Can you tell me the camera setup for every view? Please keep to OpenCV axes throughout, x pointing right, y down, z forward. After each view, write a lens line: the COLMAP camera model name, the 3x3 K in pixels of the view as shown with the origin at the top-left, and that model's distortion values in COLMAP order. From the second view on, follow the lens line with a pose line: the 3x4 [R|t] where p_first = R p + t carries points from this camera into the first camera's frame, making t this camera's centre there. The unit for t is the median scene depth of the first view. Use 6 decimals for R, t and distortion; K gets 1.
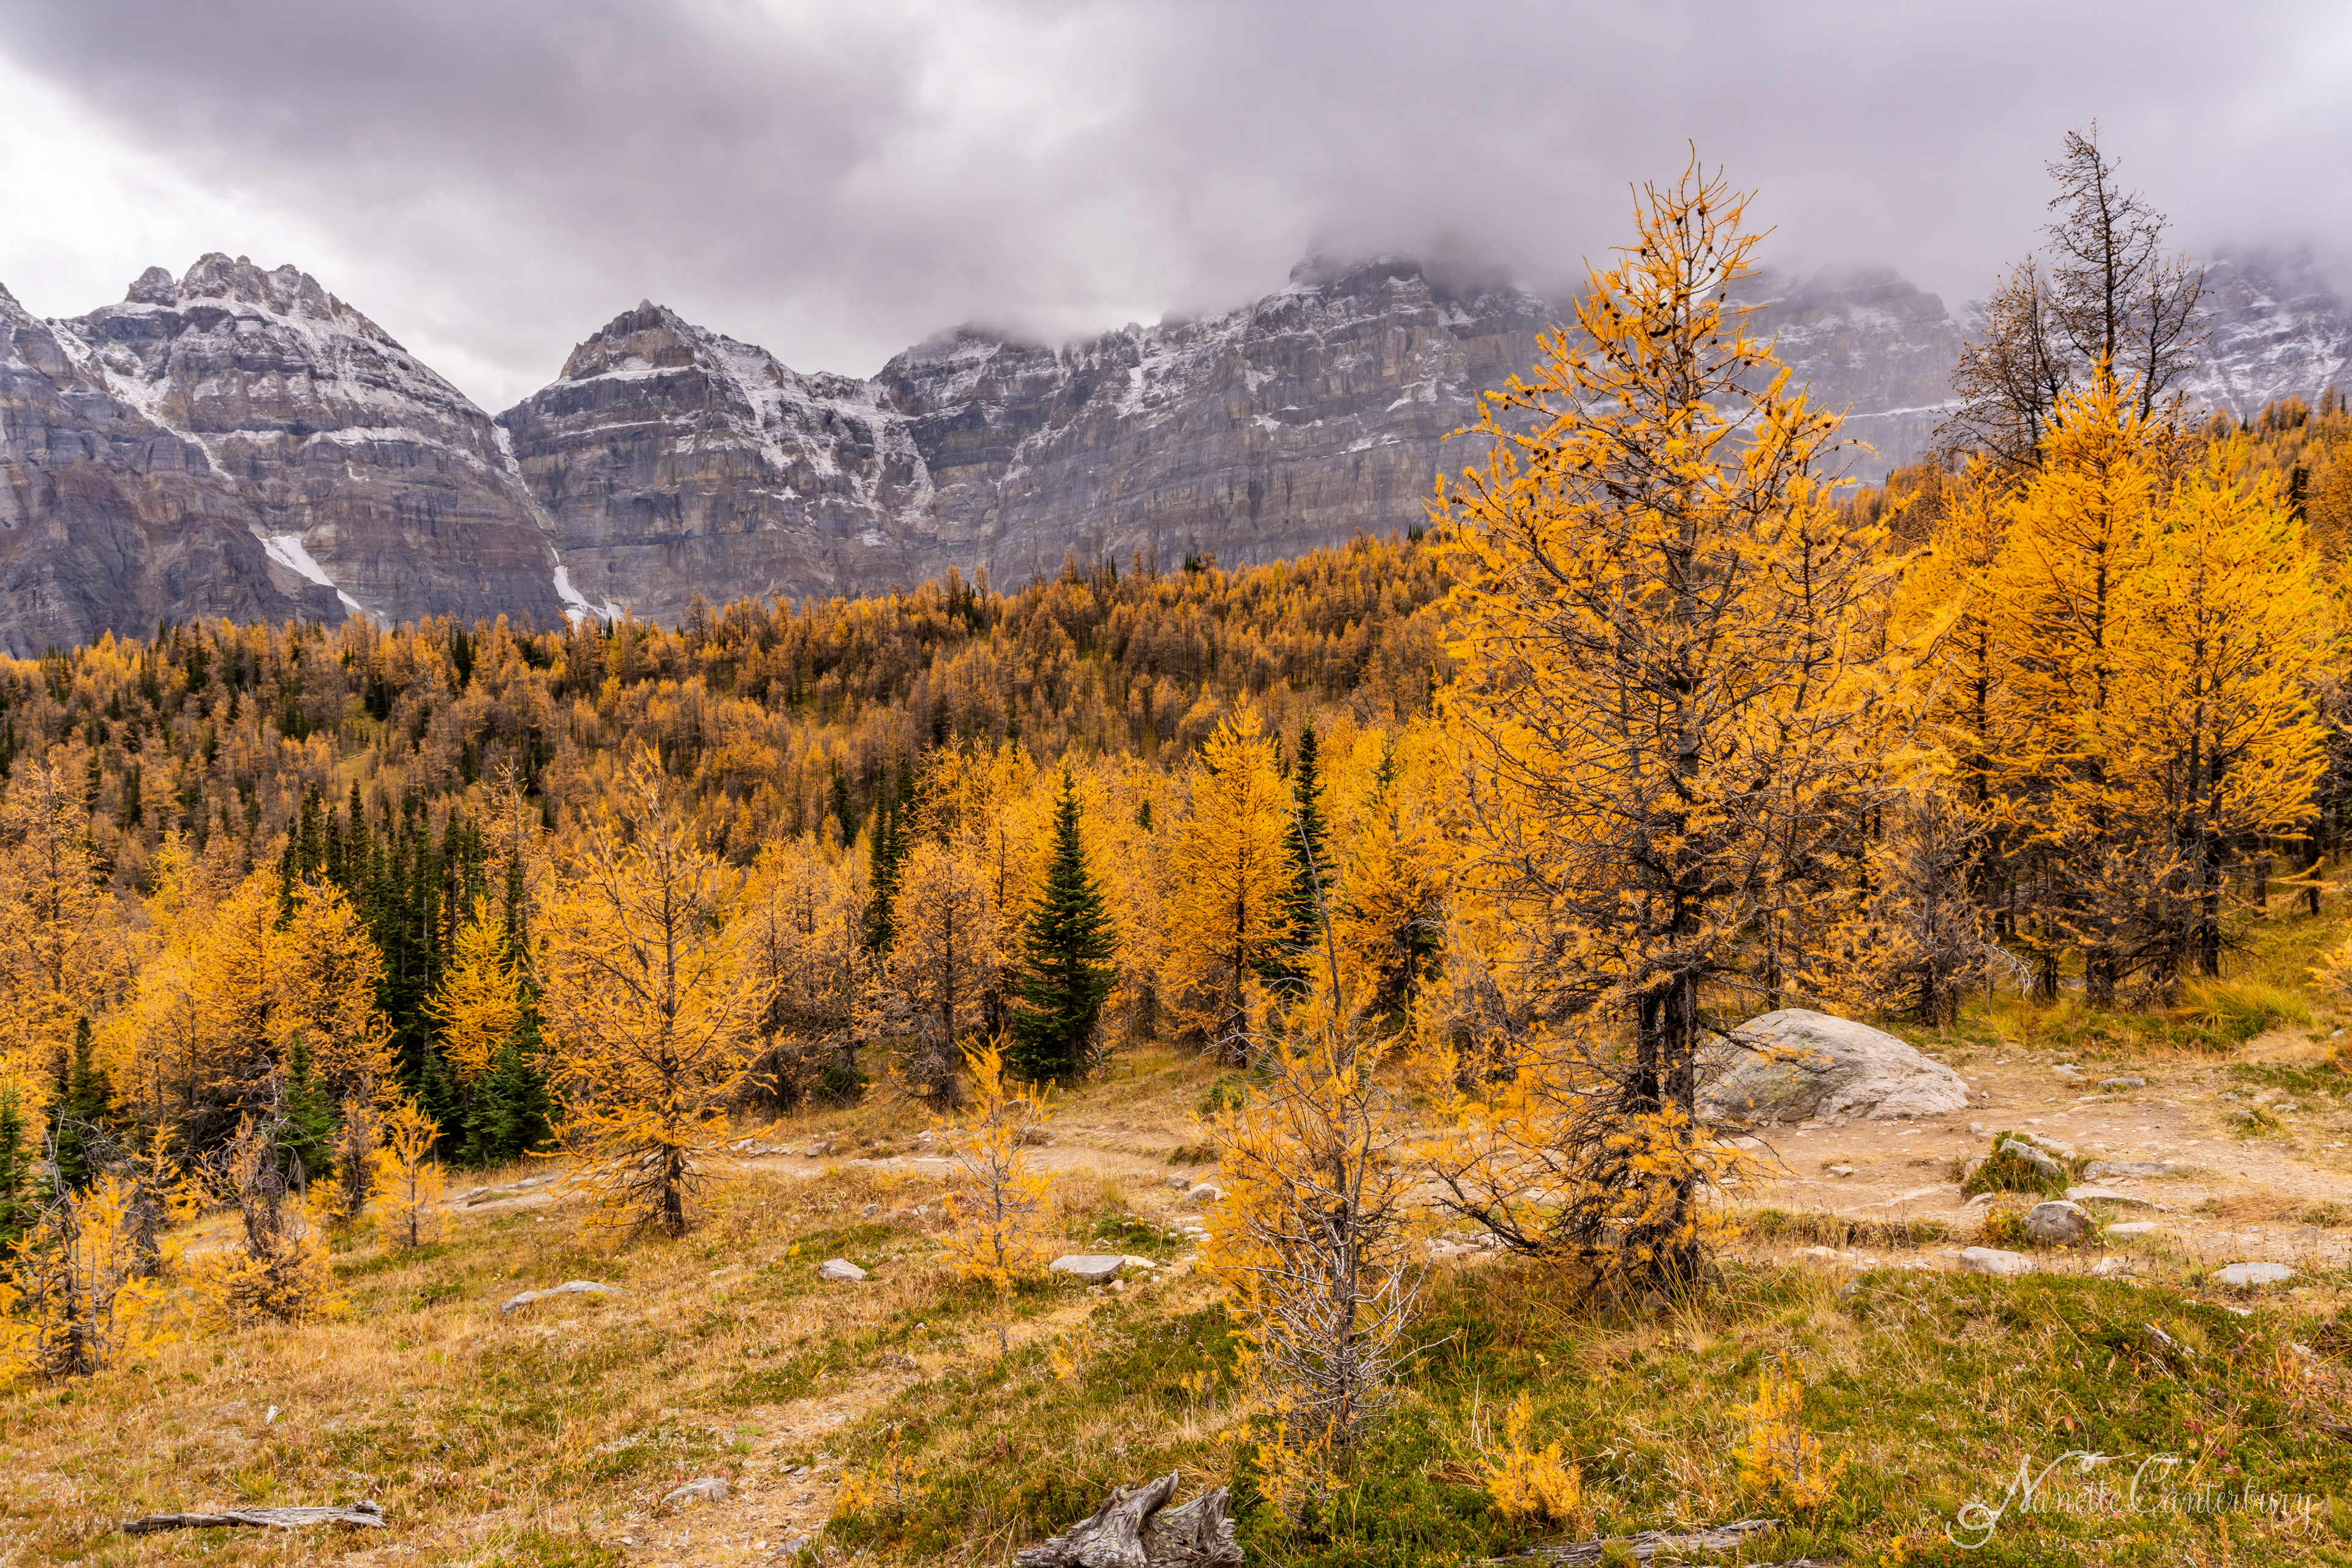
lens RADIAL K [[1744.3, 0, 1190.1], [0, 1744.3, 793.6], [0, 0, 1]] dist [-0.013512, 0.007662]
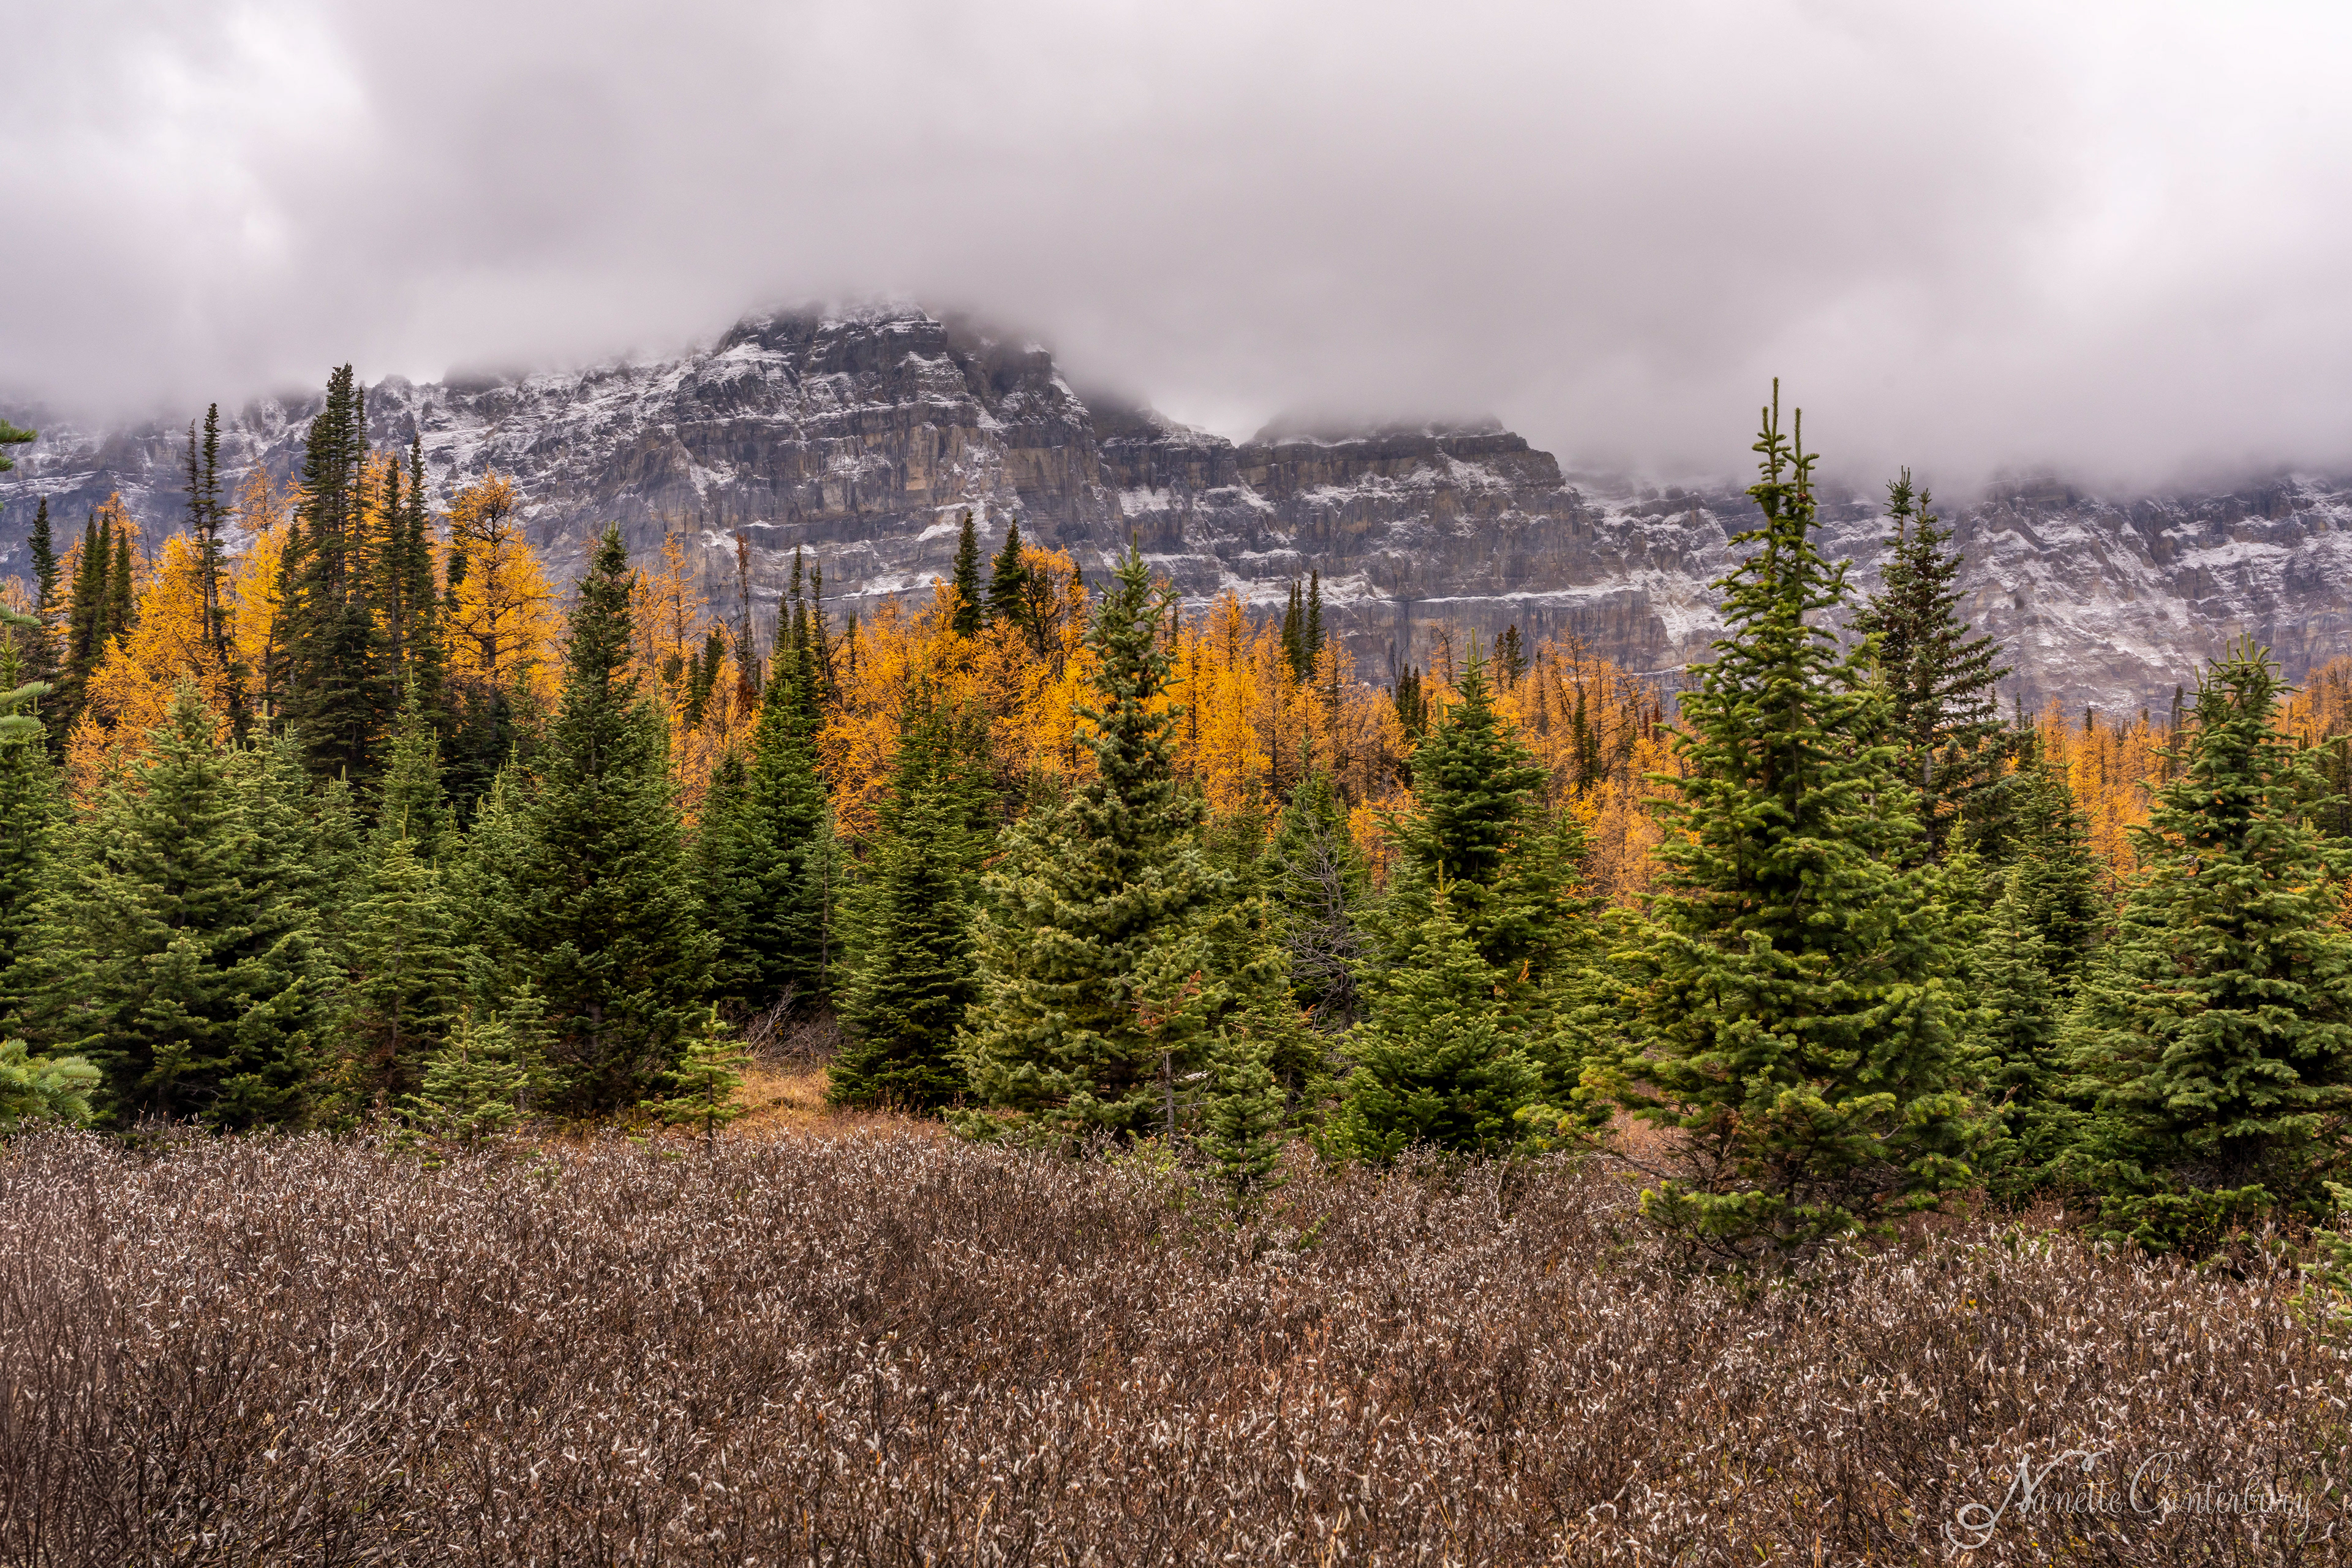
lens RADIAL K [[2607.0, 0, 1184.2], [0, 2607.0, 763.7], [0, 0, 1]] dist [0.006399, 0.000000]
pose [[0.888345, 0.045640, 0.456902, -0.218471], [0.023098, 0.989347, -0.143735, 0.015089], [-0.458595, 0.138240, 0.877827, 0.051499]]
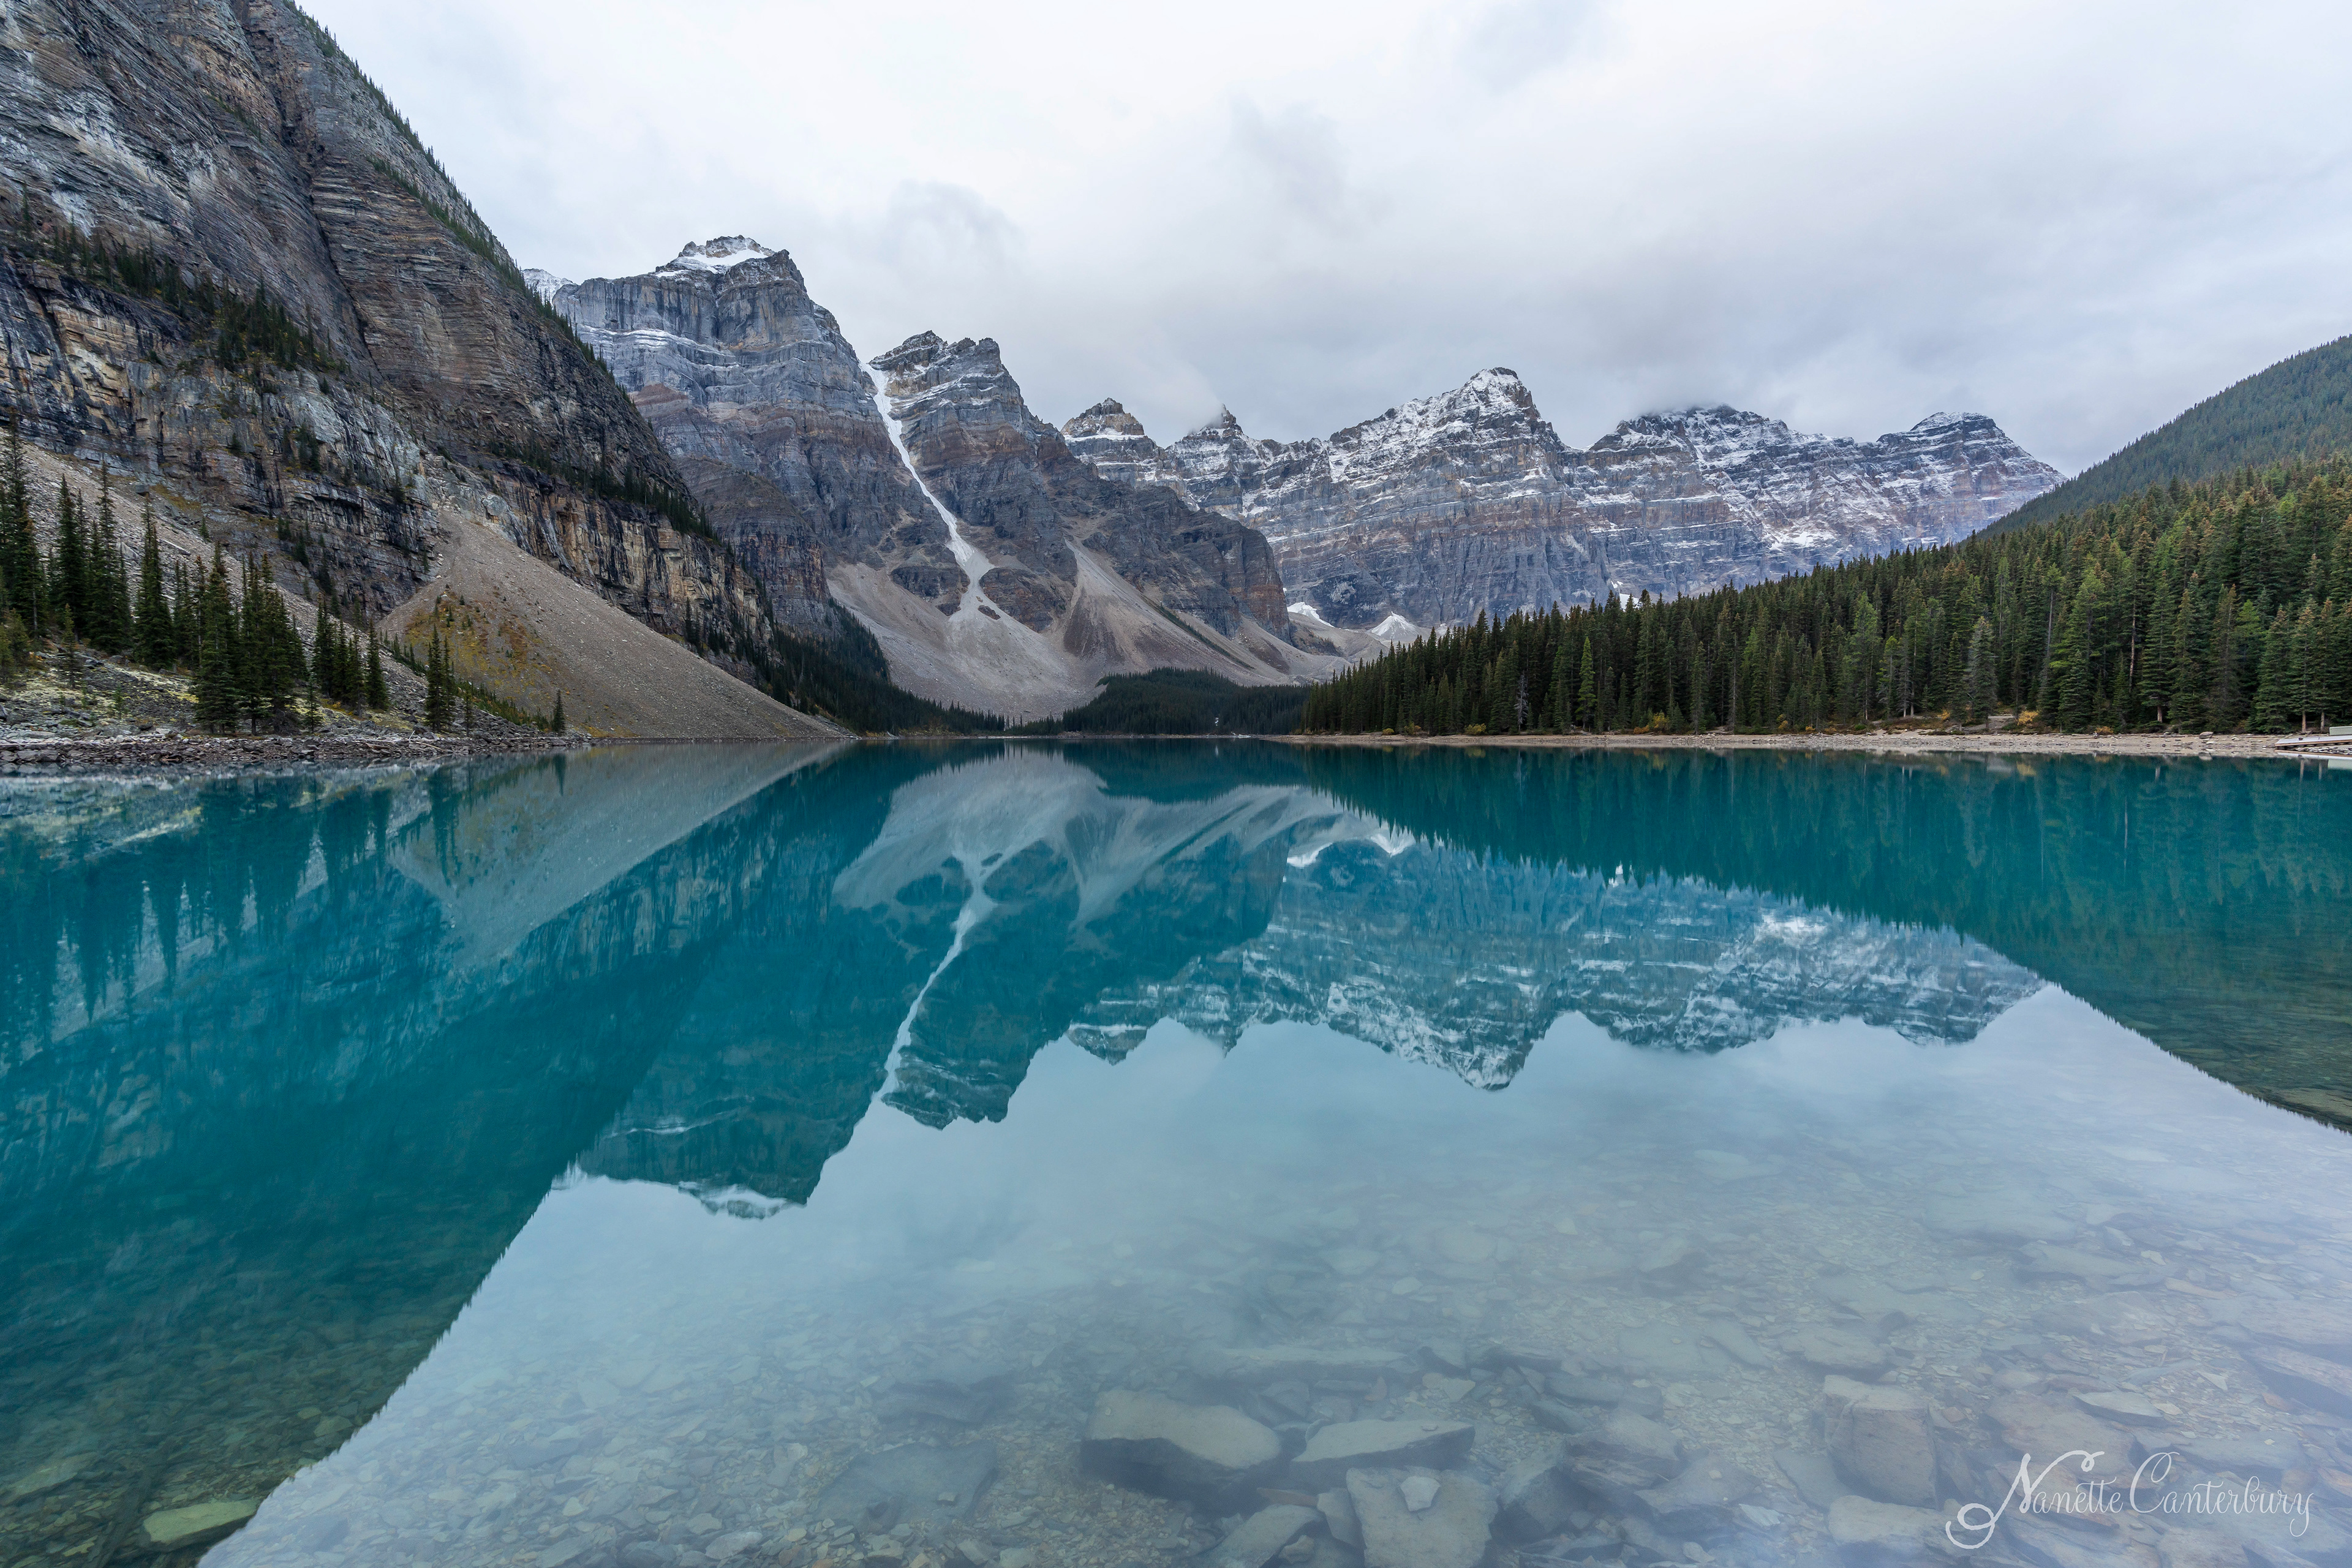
lens RADIAL K [[1049.5, 0, 1164.7], [0, 1049.5, 780.3], [0, 0, 1]] dist [-0.006758, 0.003779]
pose [[0.923935, -0.026766, 0.381611, -0.709260], [0.029993, 0.999547, -0.002509, 0.132462], [-0.381371, 0.013764, 0.924319, -0.058962]]
